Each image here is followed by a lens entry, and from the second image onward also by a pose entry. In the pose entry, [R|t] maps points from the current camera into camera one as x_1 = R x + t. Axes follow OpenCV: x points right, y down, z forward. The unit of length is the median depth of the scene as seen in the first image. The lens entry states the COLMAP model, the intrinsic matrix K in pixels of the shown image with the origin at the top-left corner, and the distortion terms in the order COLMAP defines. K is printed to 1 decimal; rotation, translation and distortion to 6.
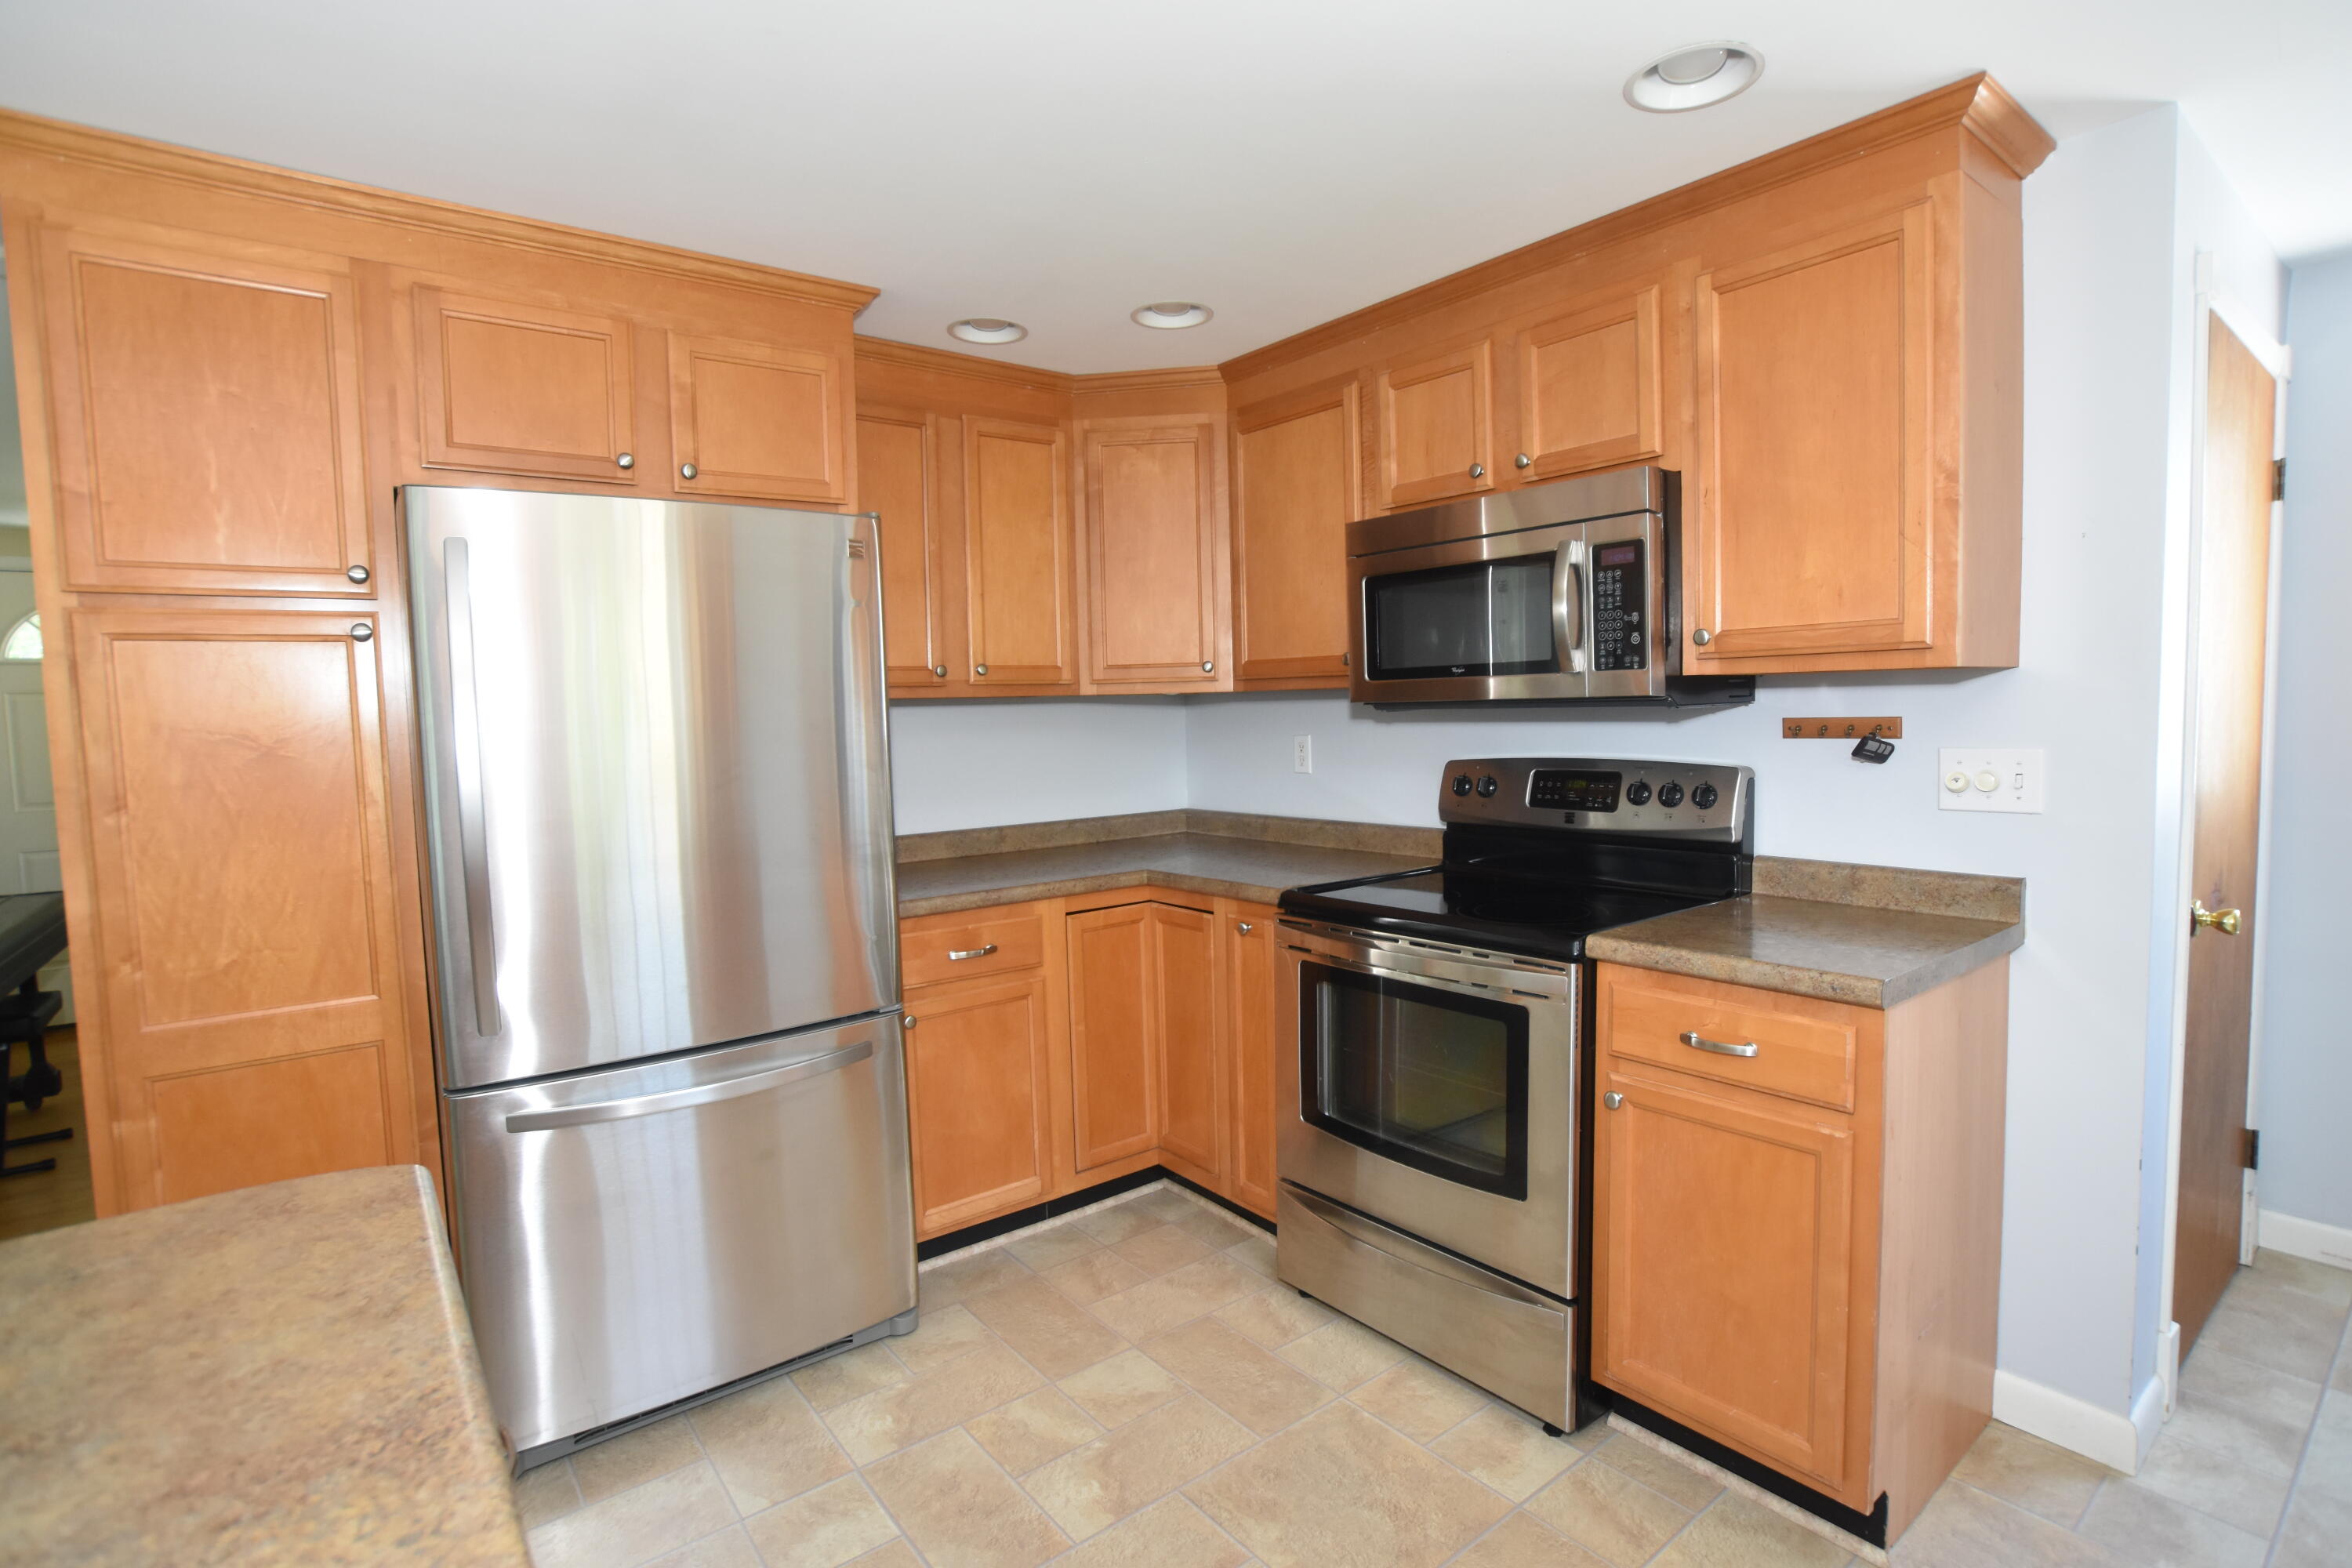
lens RADIAL K [[1125.4, 0, 1180.2], [0, 1125.4, 777.7], [0, 0, 1]] dist [-0.063919, 0.026801]
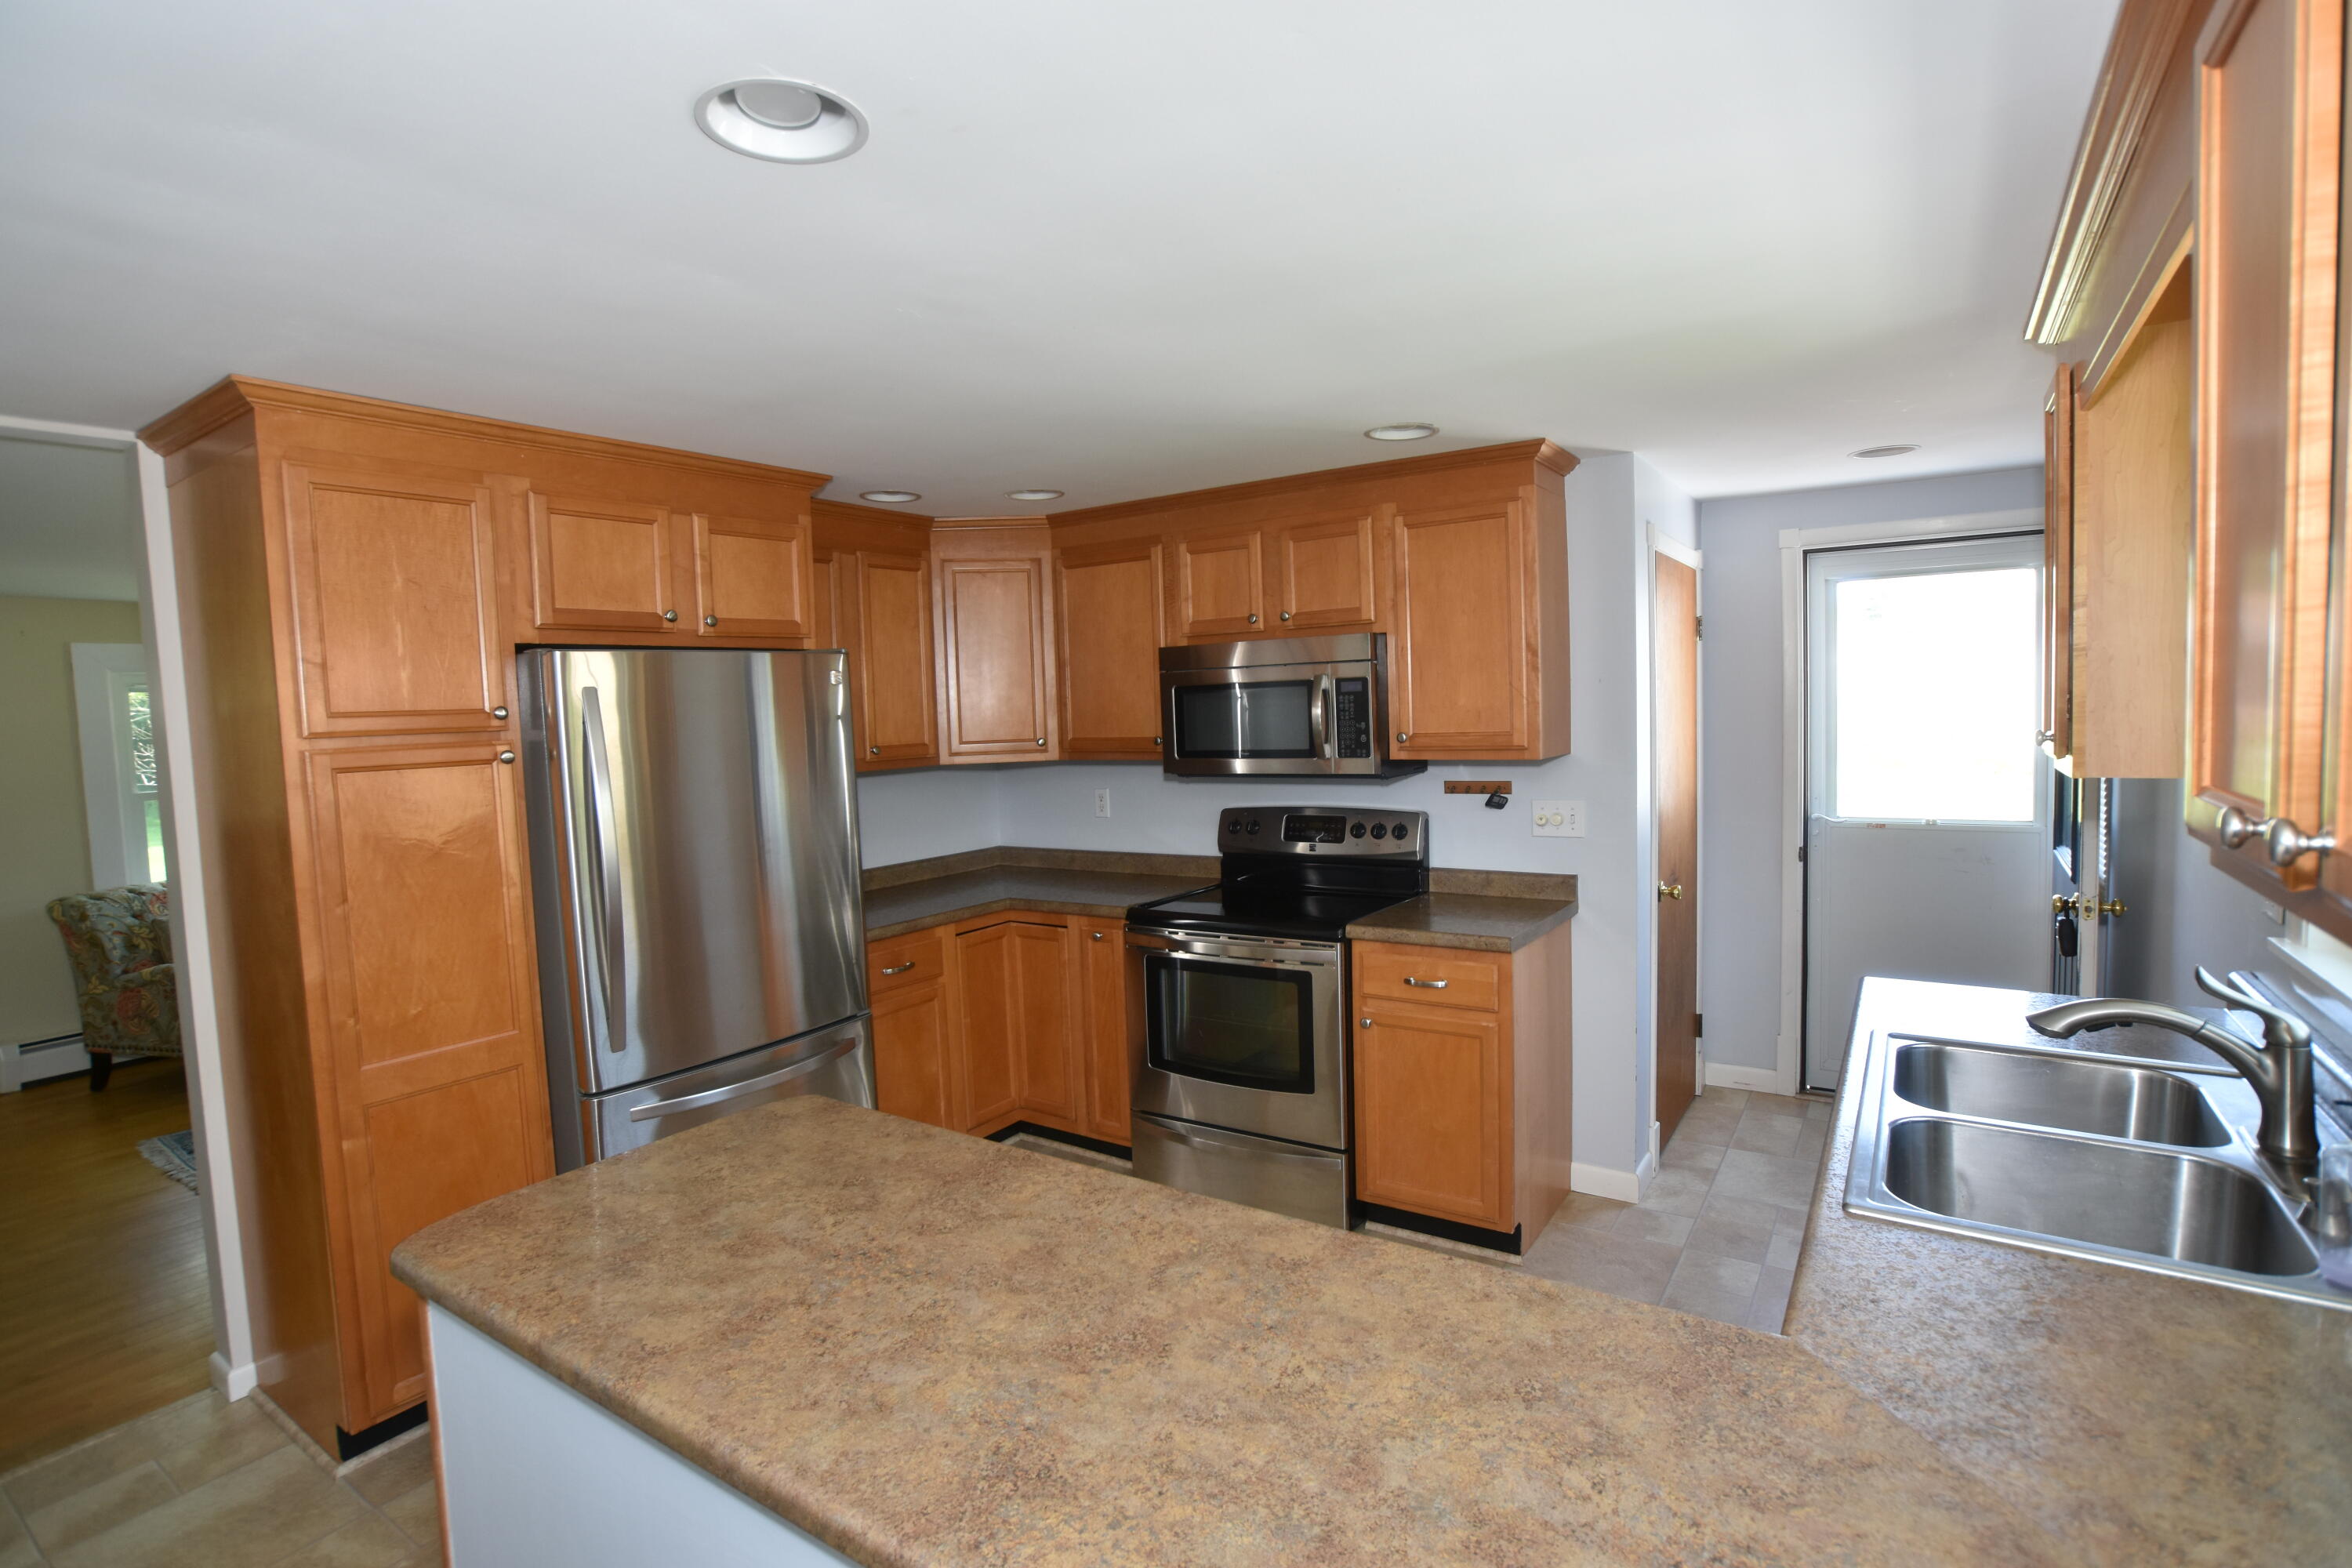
lens RADIAL K [[1132.5, 0, 1176.0], [0, 1132.5, 784.0], [0, 0, 1]] dist [-0.071457, 0.027358]
pose [[0.952985, -0.030297, 0.301498, -0.334023], [0.031071, 0.999515, 0.002230, -0.069062], [-0.301419, 0.007243, 0.953464, -0.461831]]
